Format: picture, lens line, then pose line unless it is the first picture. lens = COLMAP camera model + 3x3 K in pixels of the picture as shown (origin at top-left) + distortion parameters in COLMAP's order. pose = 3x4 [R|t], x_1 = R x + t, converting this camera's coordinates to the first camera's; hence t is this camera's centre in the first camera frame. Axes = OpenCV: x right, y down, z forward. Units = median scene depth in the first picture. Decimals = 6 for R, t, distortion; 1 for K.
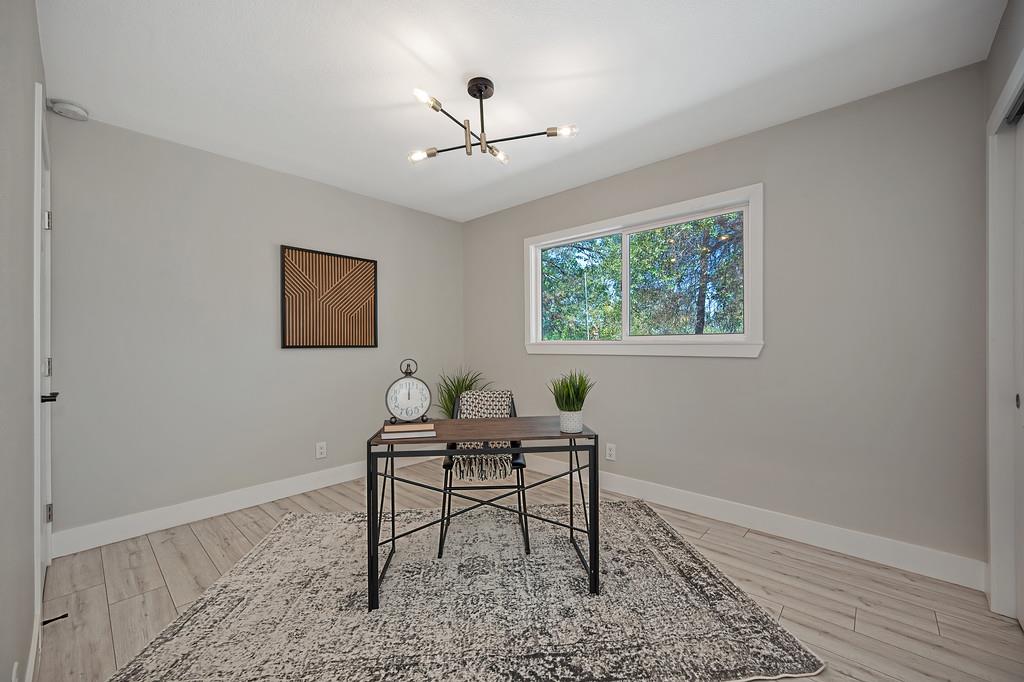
lens RADIAL K [[404.7, 0, 512.4], [0, 404.7, 347.9], [0, 0, 1]] dist [-0.001914, -0.000085]
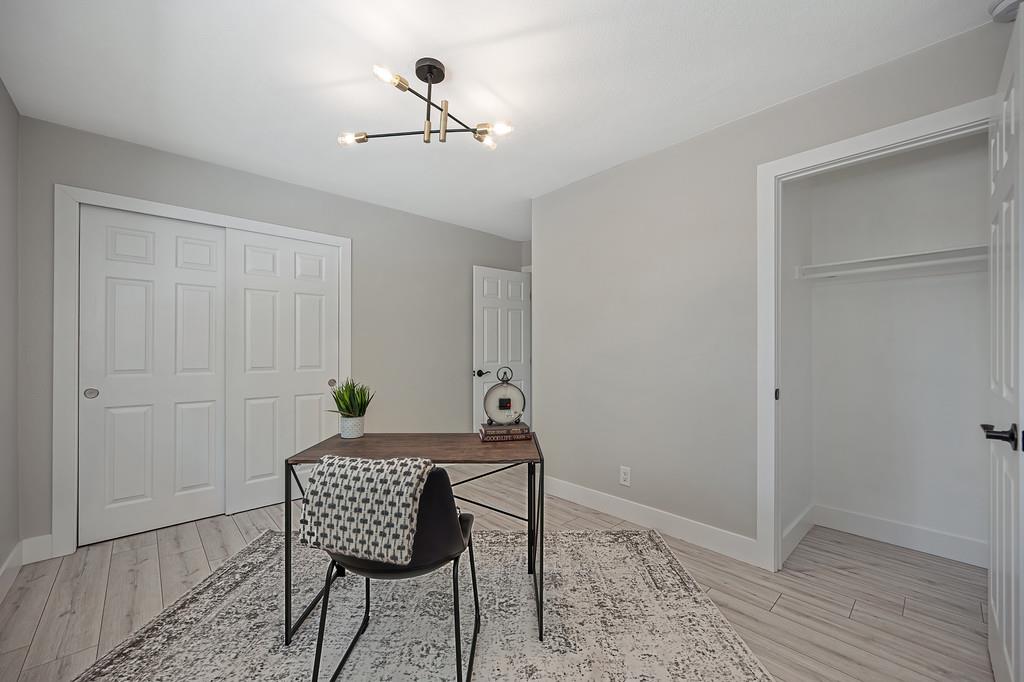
lens RADIAL K [[404.7, 0, 512.4], [0, 404.7, 347.9], [0, 0, 1]] dist [-0.001914, -0.000085]
pose [[-0.996928, 0.007581, 0.077956, -0.332387], [0.007992, 0.999956, 0.004963, -0.025772], [-0.077915, 0.005571, -0.996944, 1.895167]]
